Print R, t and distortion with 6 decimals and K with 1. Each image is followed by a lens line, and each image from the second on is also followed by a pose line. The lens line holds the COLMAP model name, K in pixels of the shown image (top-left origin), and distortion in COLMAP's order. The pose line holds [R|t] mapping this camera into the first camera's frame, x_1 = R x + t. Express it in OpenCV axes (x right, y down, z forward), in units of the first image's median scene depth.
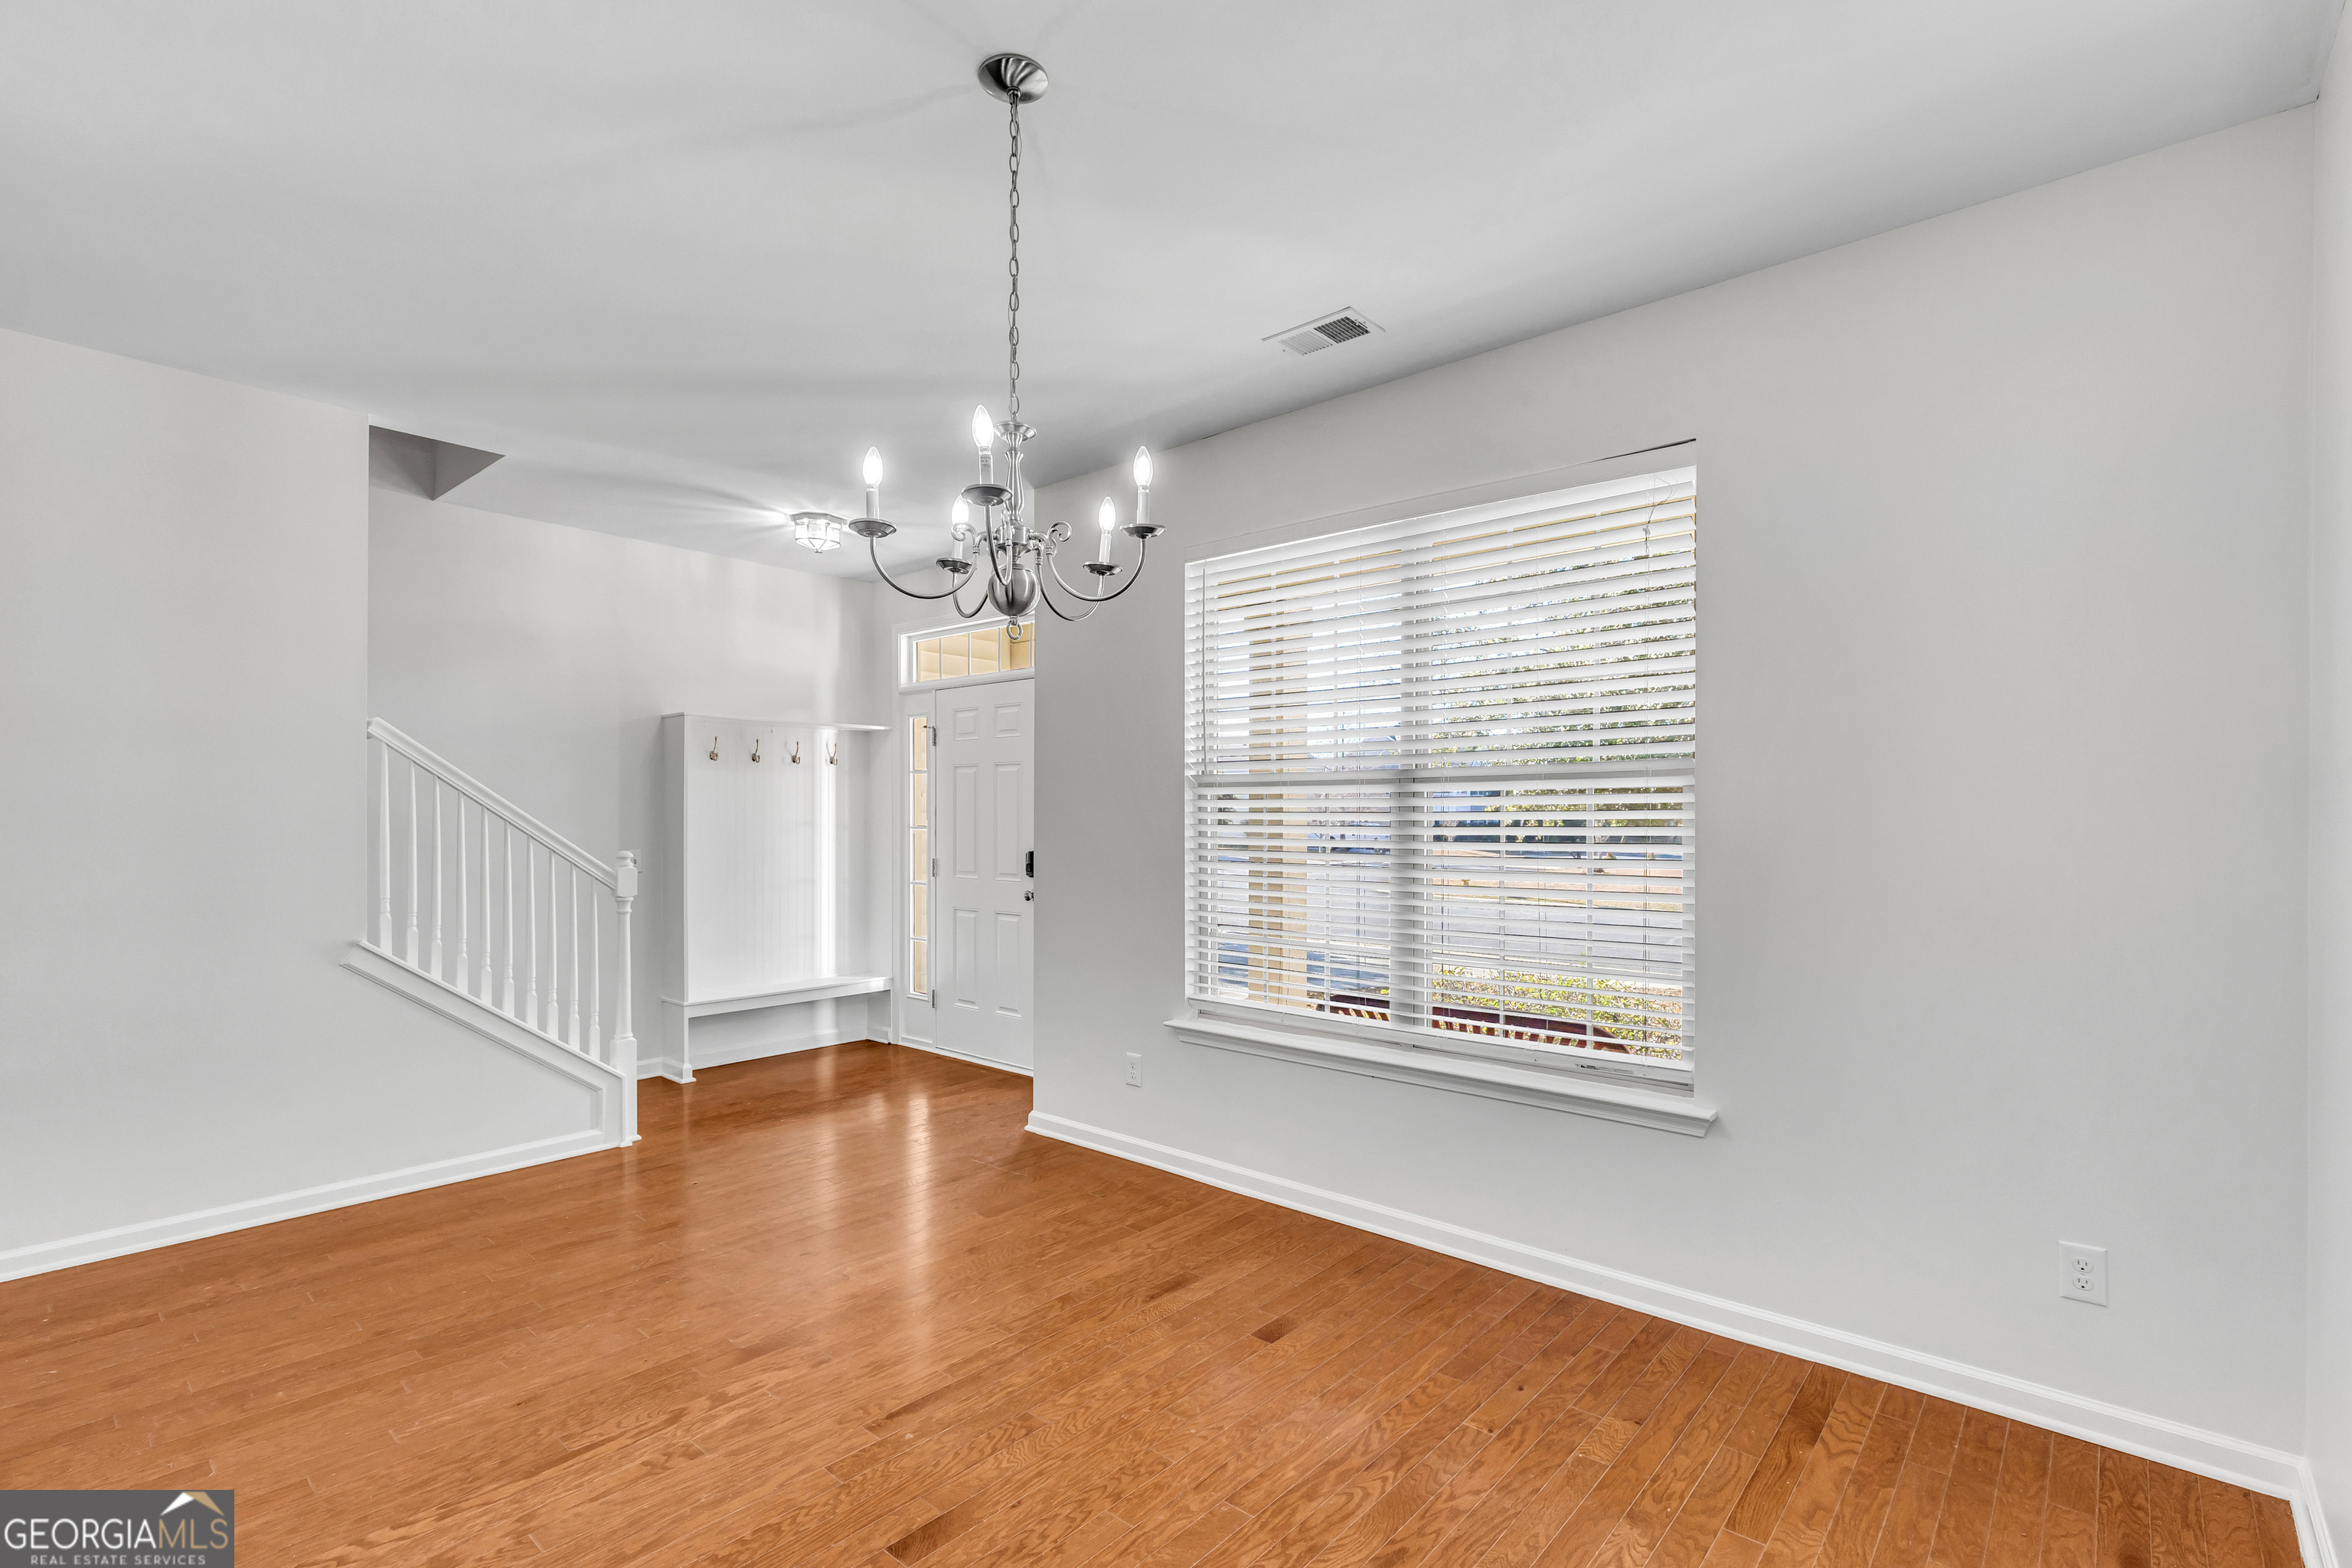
lens RADIAL K [[1050.5, 0, 1187.7], [0, 1050.5, 798.3], [0, 0, 1]] dist [-0.000363, -0.000076]
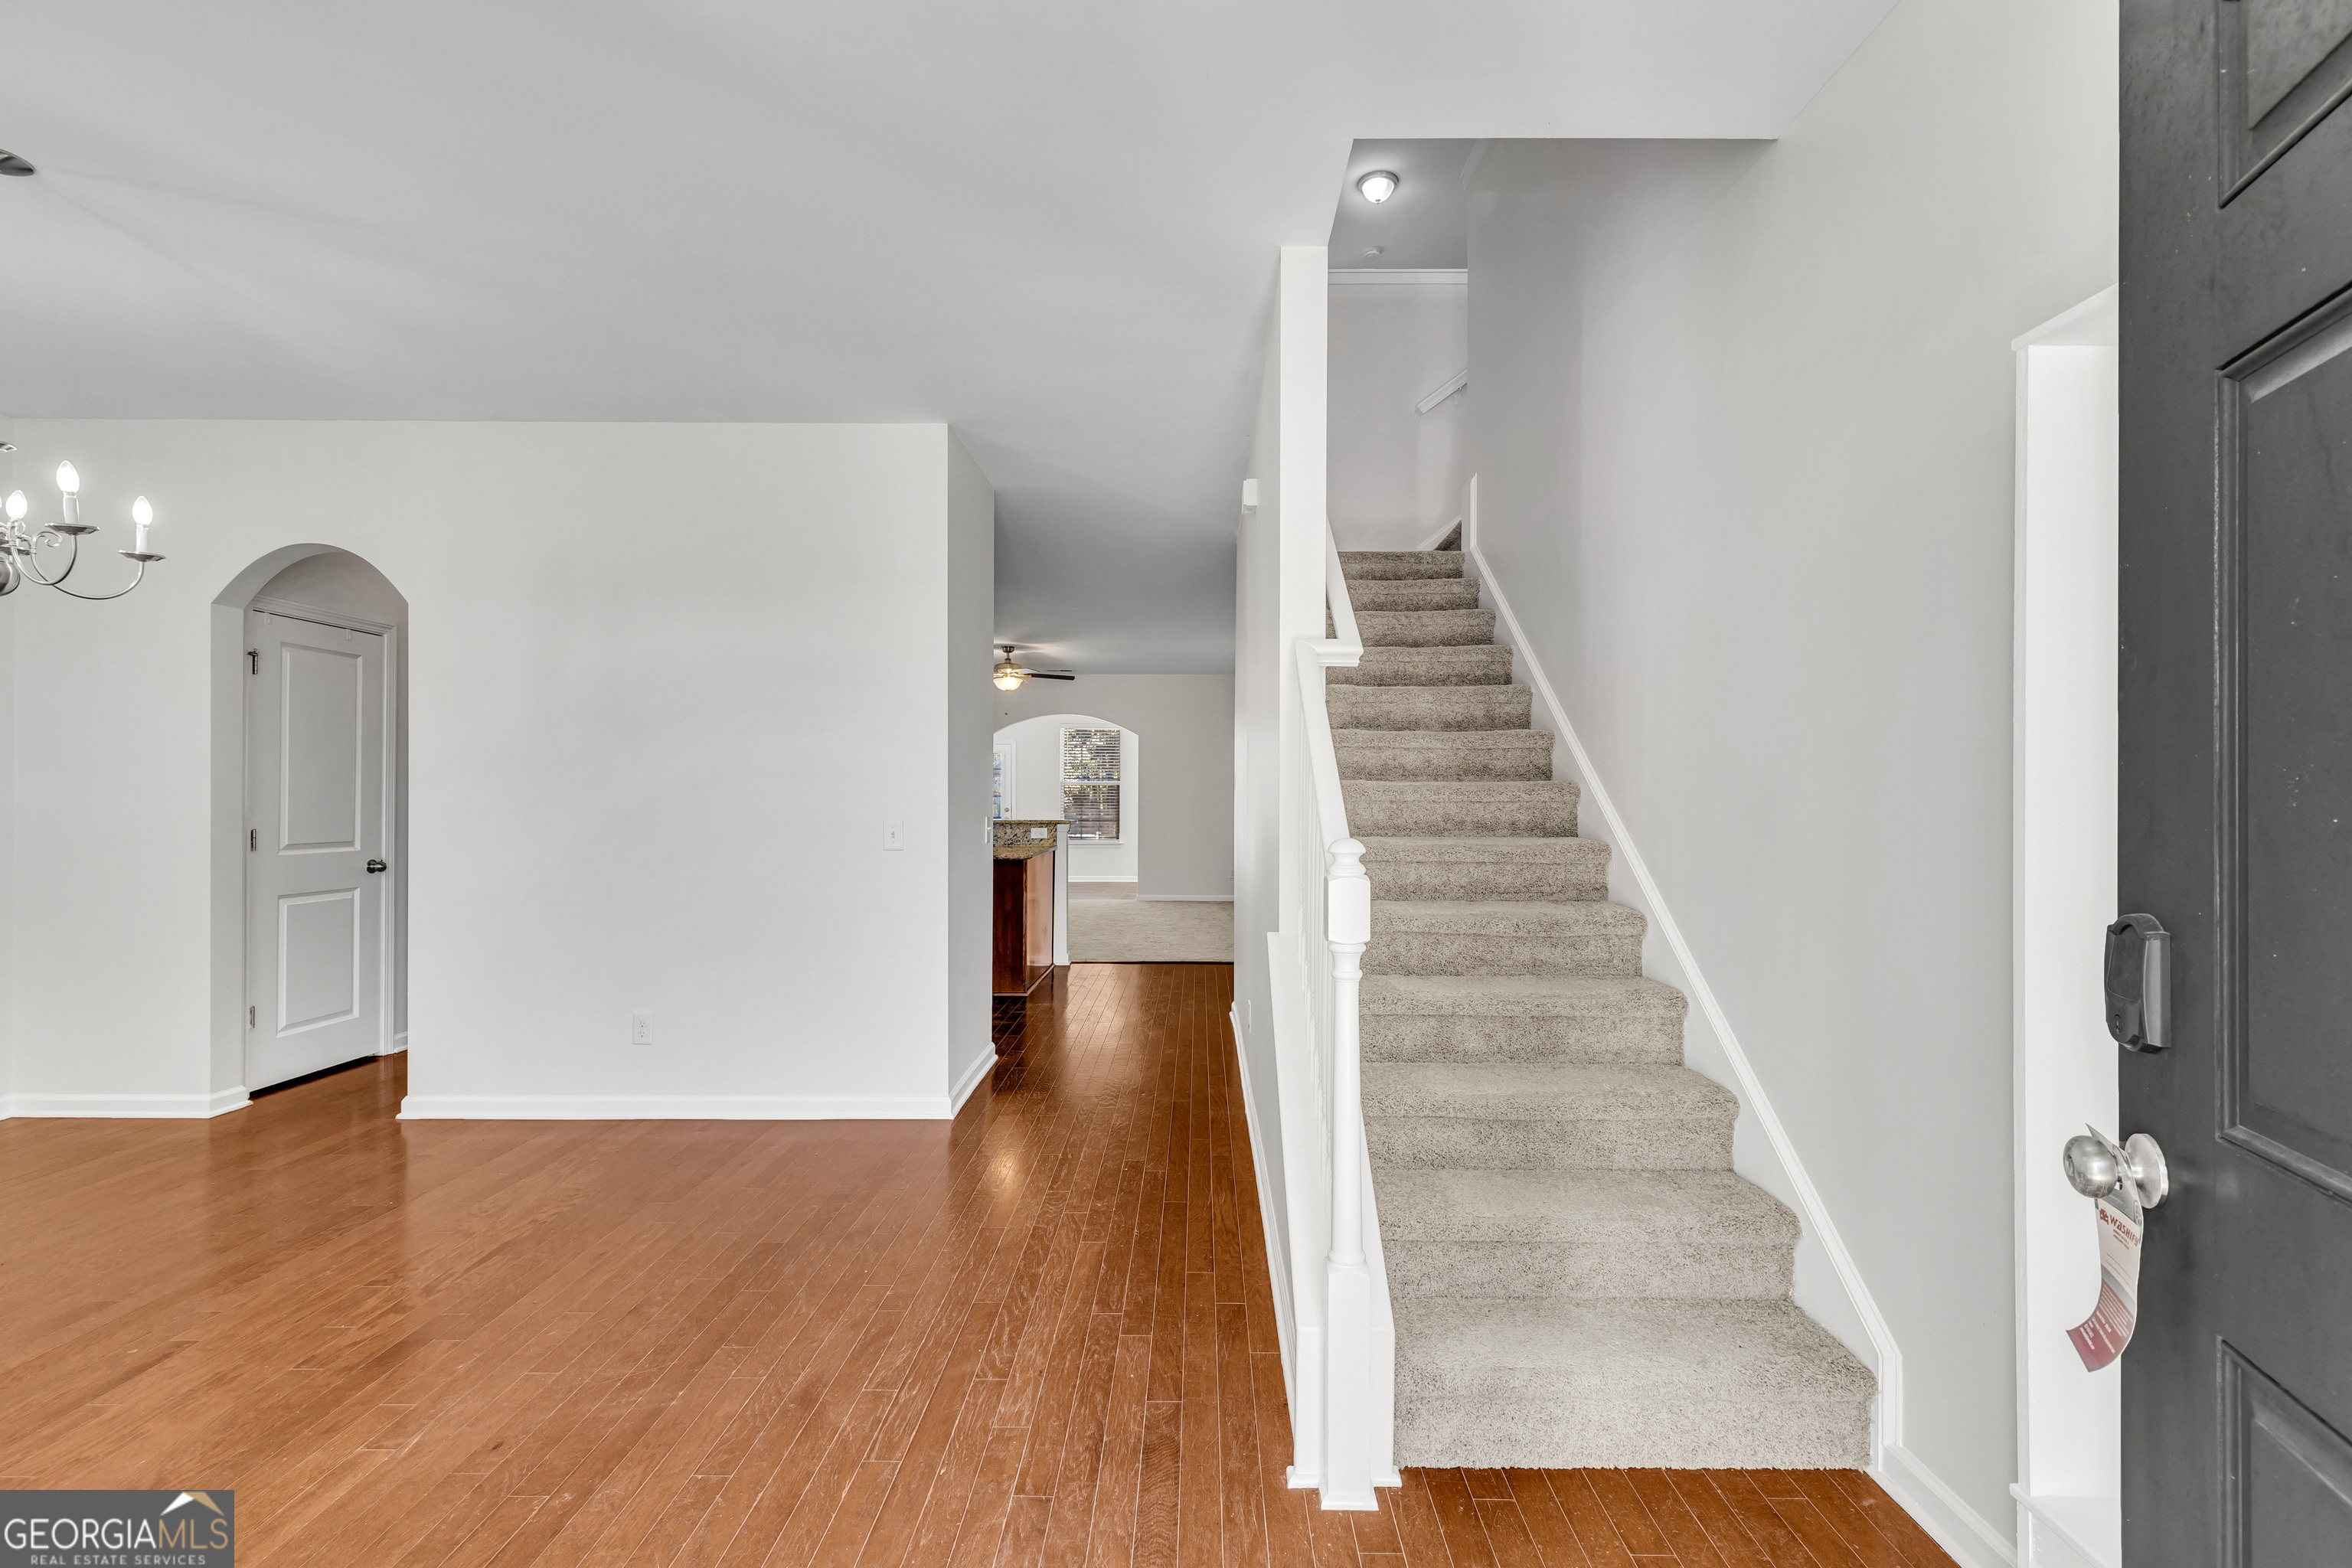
lens RADIAL K [[1050.5, 0, 1187.7], [0, 1050.5, 798.3], [0, 0, 1]] dist [-0.000363, -0.000076]
pose [[-0.758890, -0.008331, -0.651165, -0.357917], [0.001493, 0.999893, -0.014533, 0.073073], [0.651217, -0.012001, -0.758797, 2.350812]]
